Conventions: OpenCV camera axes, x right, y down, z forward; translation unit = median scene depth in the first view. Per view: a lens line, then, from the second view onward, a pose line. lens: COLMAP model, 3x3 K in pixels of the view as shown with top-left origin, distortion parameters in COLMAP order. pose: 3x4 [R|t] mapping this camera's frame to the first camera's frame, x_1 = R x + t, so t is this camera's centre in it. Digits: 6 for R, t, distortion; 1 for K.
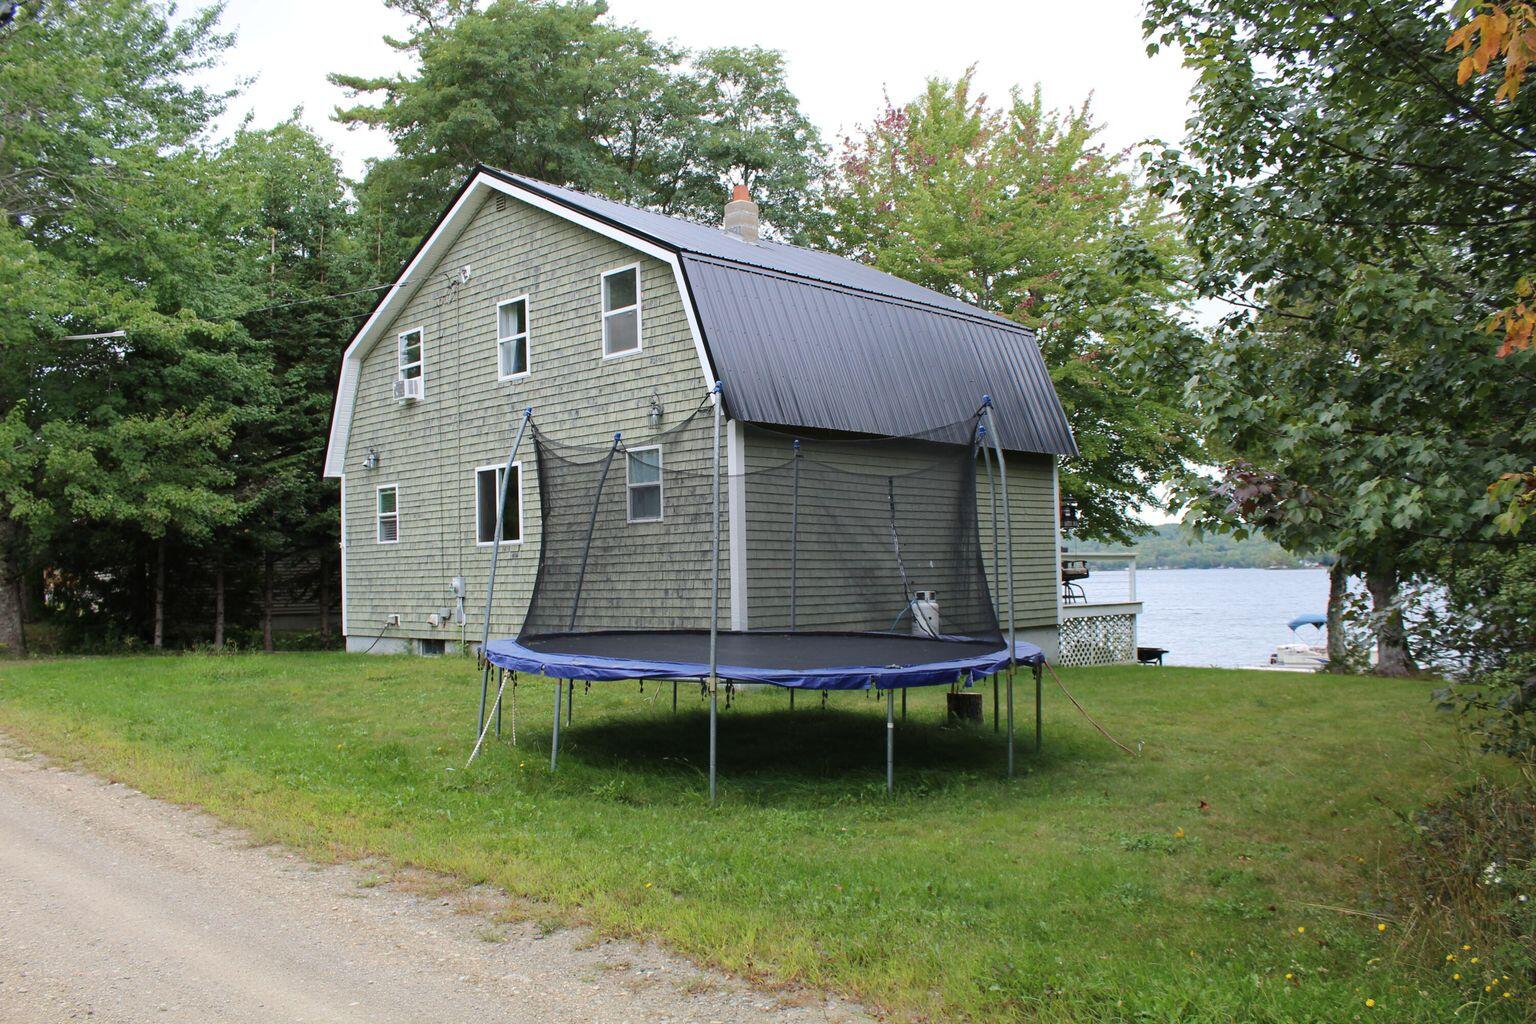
lens RADIAL K [[1250.2, 0, 767.5], [0, 1250.2, 514.1], [0, 0, 1]] dist [-0.062894, 0.007179]
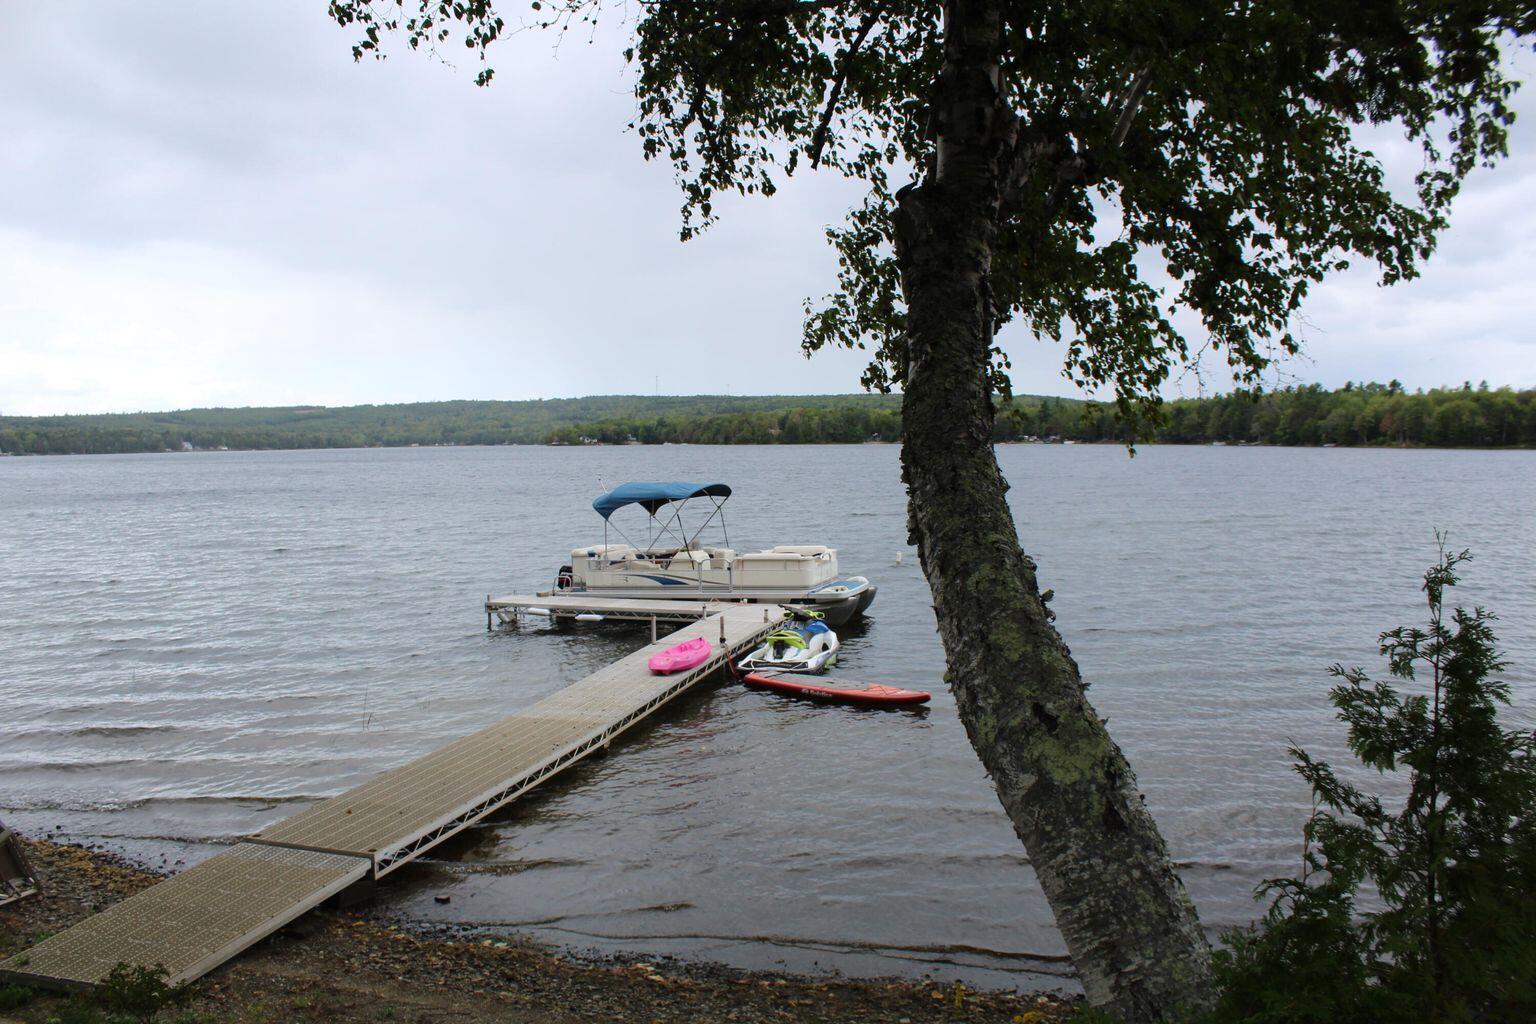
lens RADIAL K [[1250.2, 0, 767.5], [0, 1250.2, 512.4], [0, 0, 1]] dist [-0.062894, 0.007179]
pose [[0.849022, -0.020018, 0.527978, 0.330378], [-0.031508, 0.995585, 0.088414, 0.070332], [-0.527417, -0.091701, 0.844643, 0.823773]]
